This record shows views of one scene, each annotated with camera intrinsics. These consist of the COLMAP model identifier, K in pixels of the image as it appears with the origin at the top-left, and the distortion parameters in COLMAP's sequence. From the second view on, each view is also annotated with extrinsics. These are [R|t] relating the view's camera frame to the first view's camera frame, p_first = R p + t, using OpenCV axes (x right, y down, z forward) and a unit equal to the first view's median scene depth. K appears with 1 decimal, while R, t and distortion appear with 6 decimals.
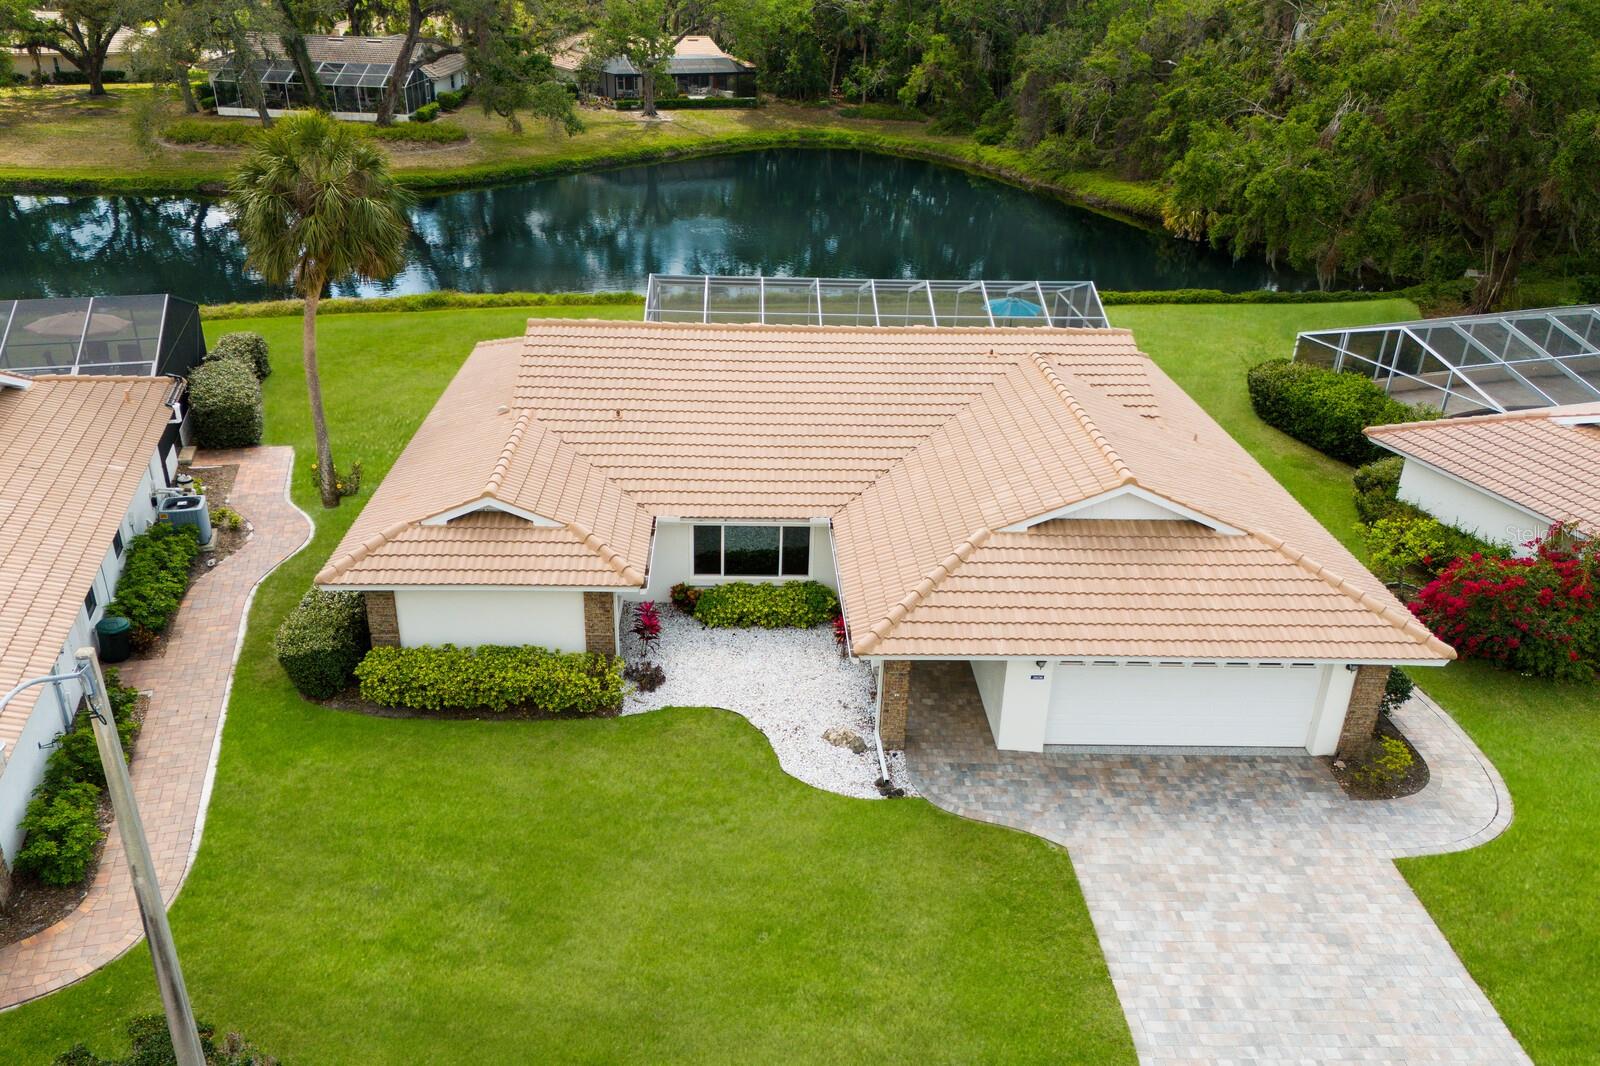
lens RADIAL K [[1155.9, 0, 803.4], [0, 1155.9, 532.5], [0, 0, 1]] dist [0.038977, -0.004782]
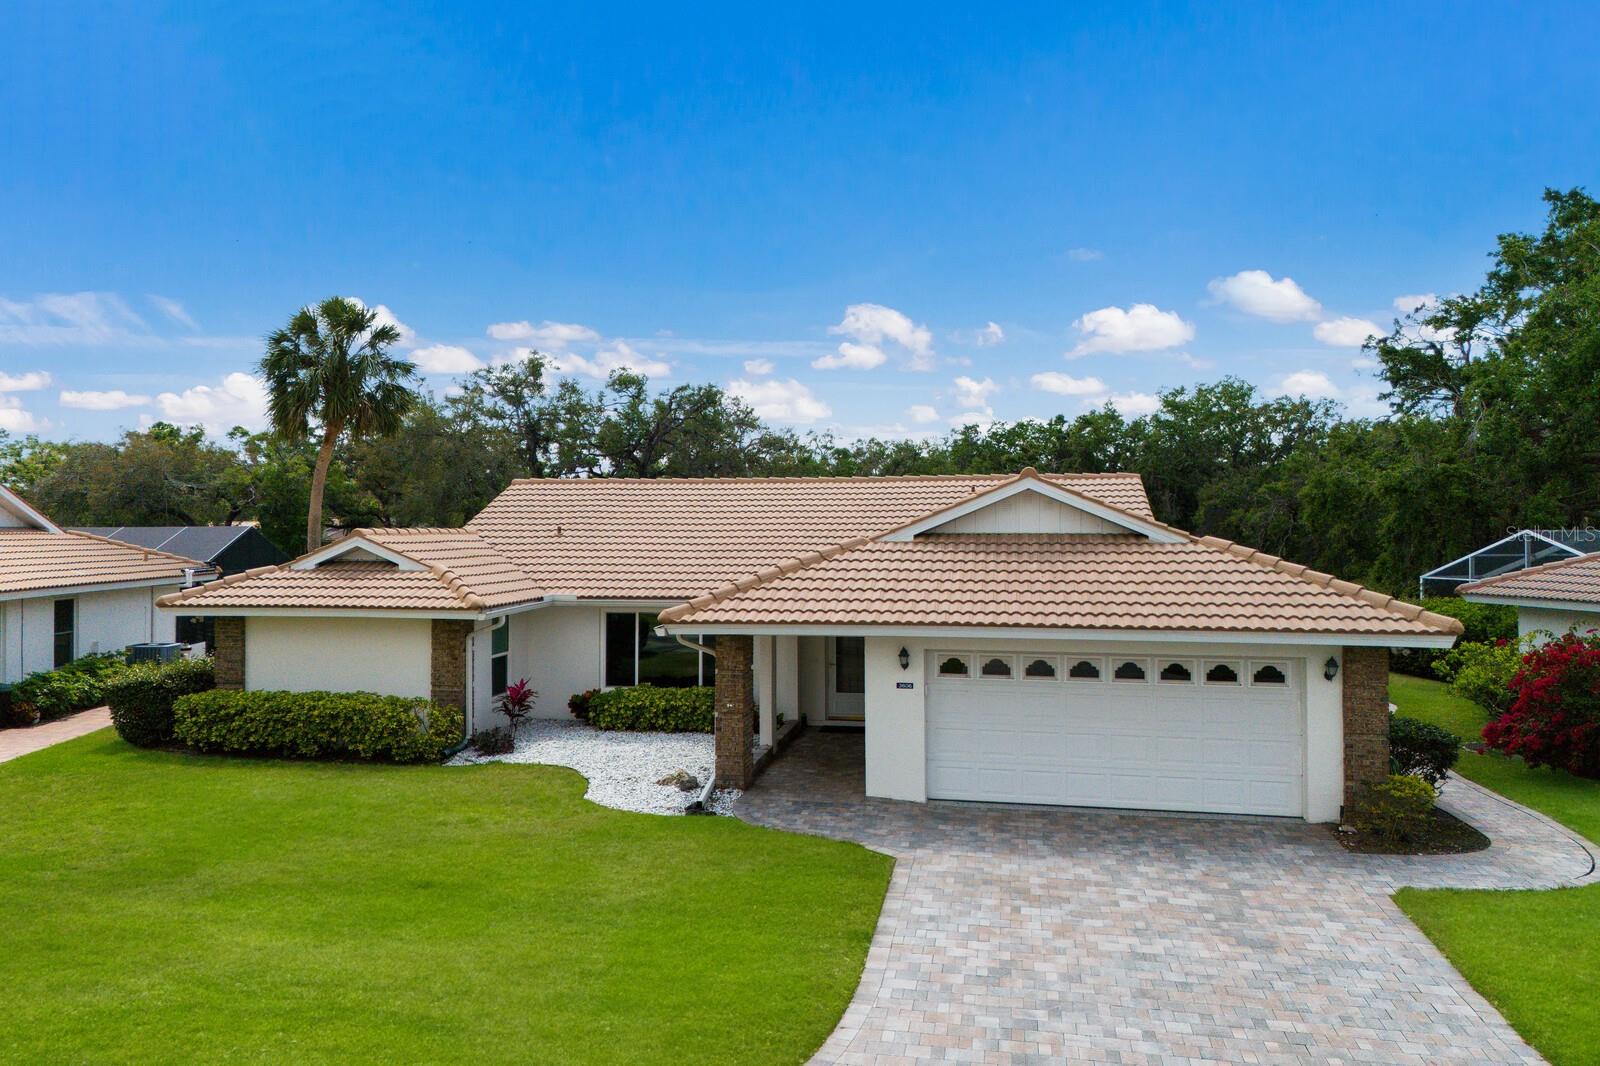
lens RADIAL K [[1155.9, 0, 802.3], [0, 1155.9, 533.3], [0, 0, 1]] dist [0.038977, -0.004782]
pose [[0.977561, -0.027642, -0.208832, 0.334615], [-0.063441, 0.906697, -0.416985, 0.403445], [0.200873, 0.420877, 0.884597, 0.276275]]
